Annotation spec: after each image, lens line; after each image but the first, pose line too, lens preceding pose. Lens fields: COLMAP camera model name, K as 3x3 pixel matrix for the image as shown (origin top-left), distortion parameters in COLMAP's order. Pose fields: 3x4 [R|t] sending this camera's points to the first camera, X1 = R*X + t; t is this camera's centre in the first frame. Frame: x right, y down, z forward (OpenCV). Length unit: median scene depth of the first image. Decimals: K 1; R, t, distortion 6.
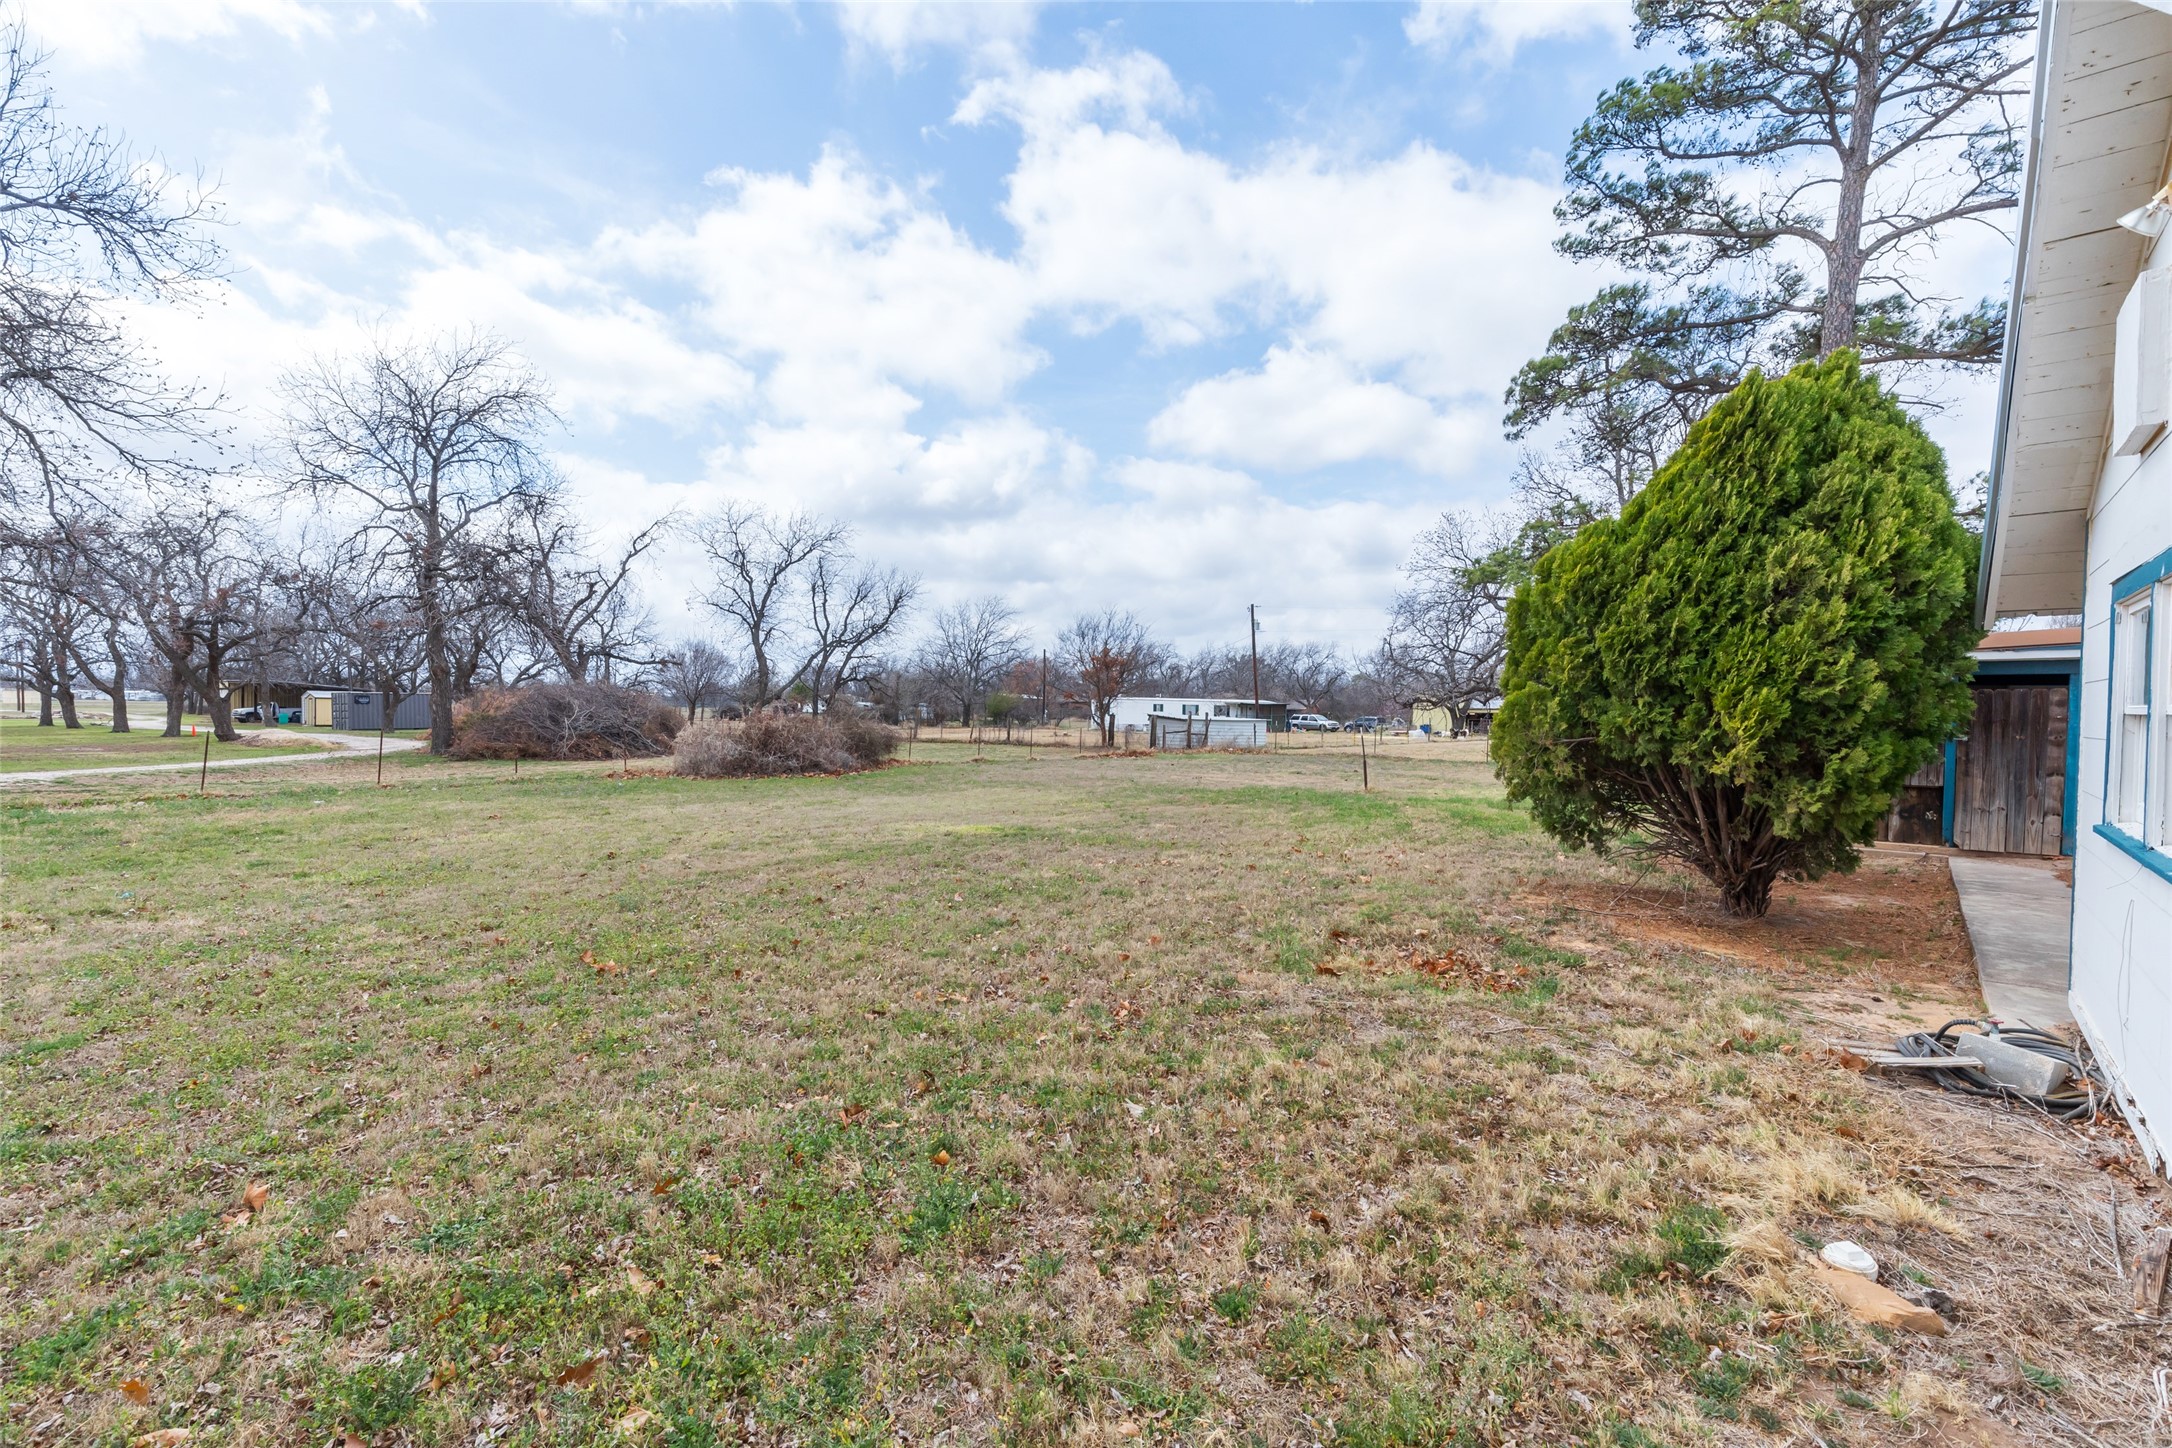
lens RADIAL K [[1004.6, 0, 1085.9], [0, 1004.6, 737.4], [0, 0, 1]] dist [0.003147, -0.000370]
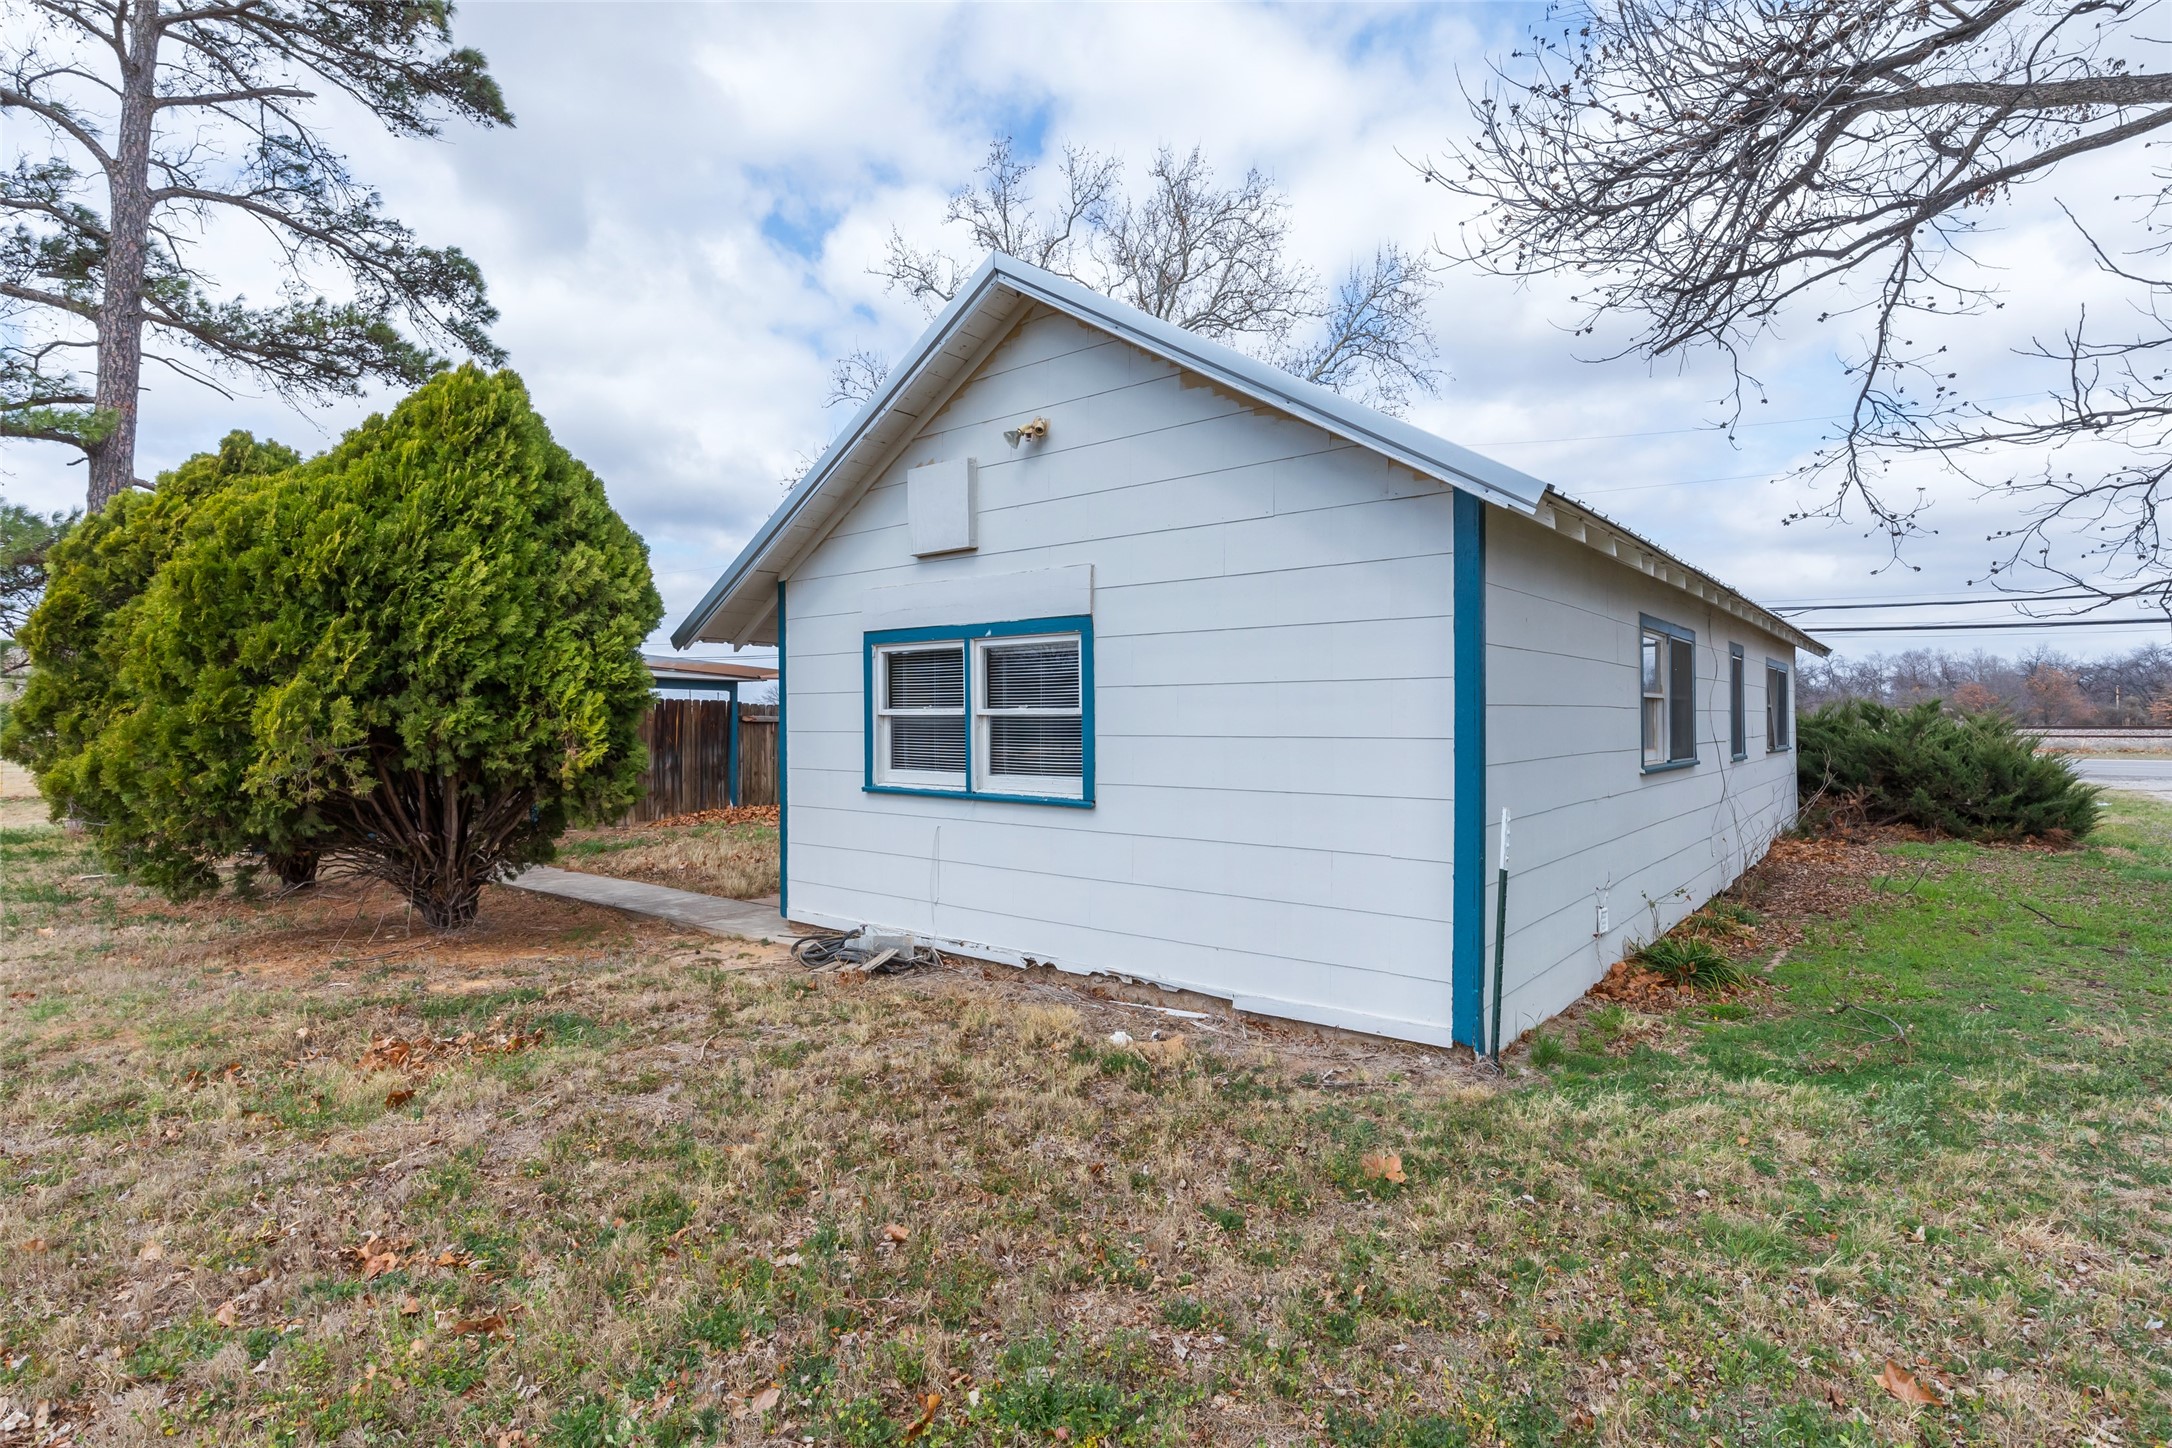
lens RADIAL K [[1115.7, 0, 1080.8], [0, 1115.7, 739.1], [0, 0, 1]] dist [-0.000678, 0.002476]
pose [[-0.069586, -0.013703, 0.997482, -0.255710], [0.034835, 0.999262, 0.016157, 0.000098], [-0.996968, 0.035872, -0.069058, 0.291842]]
